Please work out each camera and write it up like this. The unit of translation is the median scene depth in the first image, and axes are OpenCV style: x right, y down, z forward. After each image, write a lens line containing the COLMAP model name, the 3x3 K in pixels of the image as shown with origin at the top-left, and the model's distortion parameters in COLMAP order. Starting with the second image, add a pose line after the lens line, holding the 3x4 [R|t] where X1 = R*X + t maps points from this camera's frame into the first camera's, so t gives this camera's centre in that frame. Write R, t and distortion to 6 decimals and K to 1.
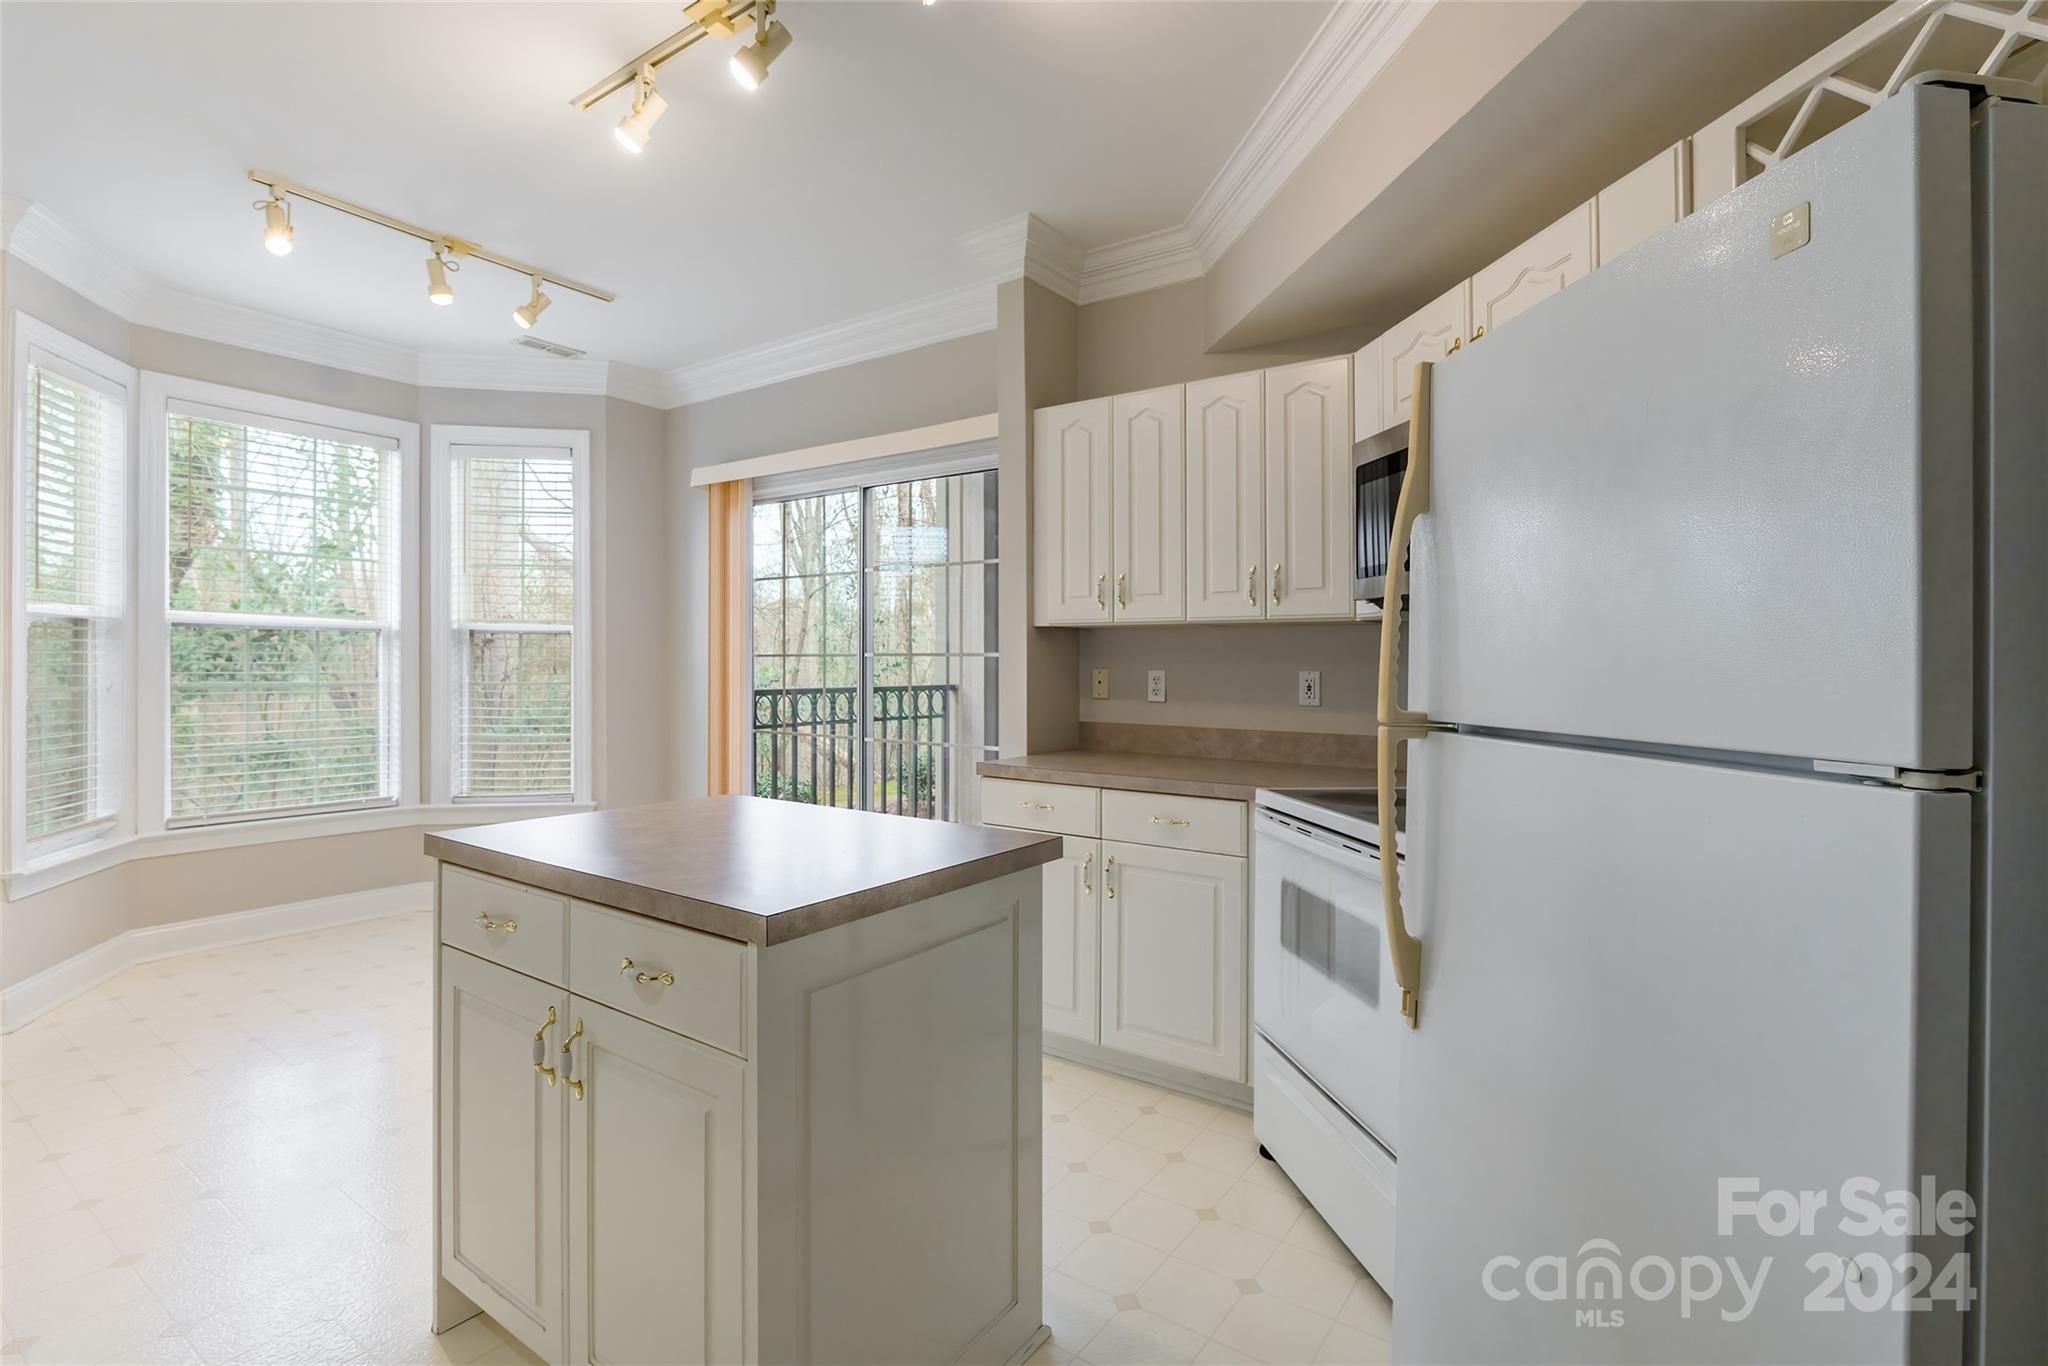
lens RADIAL K [[948.7, 0, 1004.1], [0, 948.7, 665.2], [0, 0, 1]] dist [-0.003855, -0.000195]
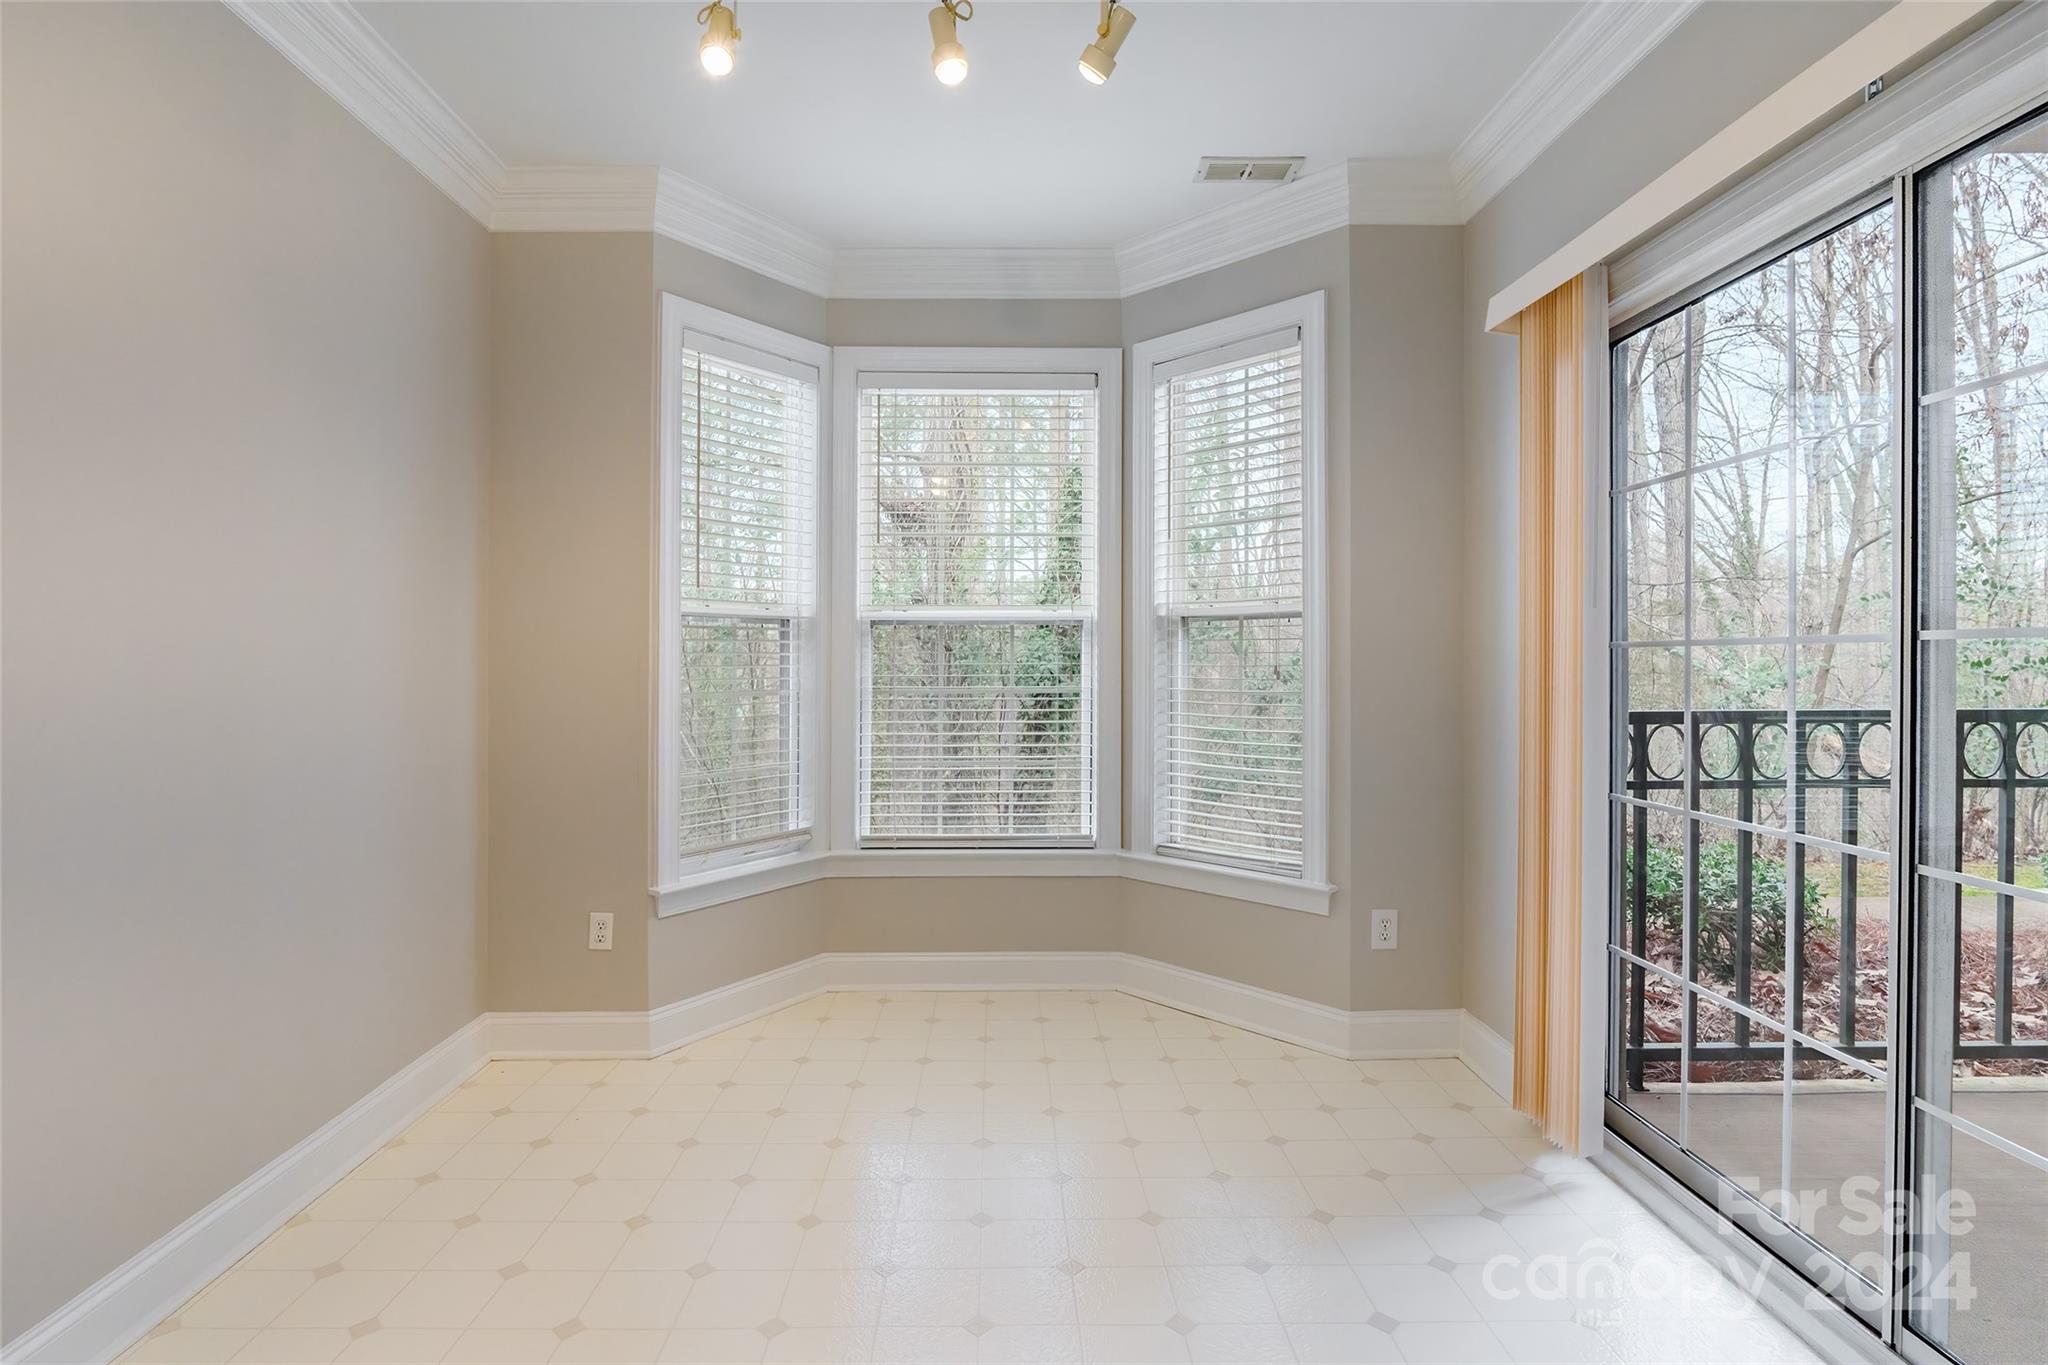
lens RADIAL K [[948.7, 0, 1004.1], [0, 948.7, 664.7], [0, 0, 1]] dist [-0.003855, -0.000195]
pose [[0.575246, -0.011710, -0.817896, -0.051838], [0.004865, 0.999929, -0.010894, 0.007121], [0.817966, 0.002288, 0.575262, 0.489199]]
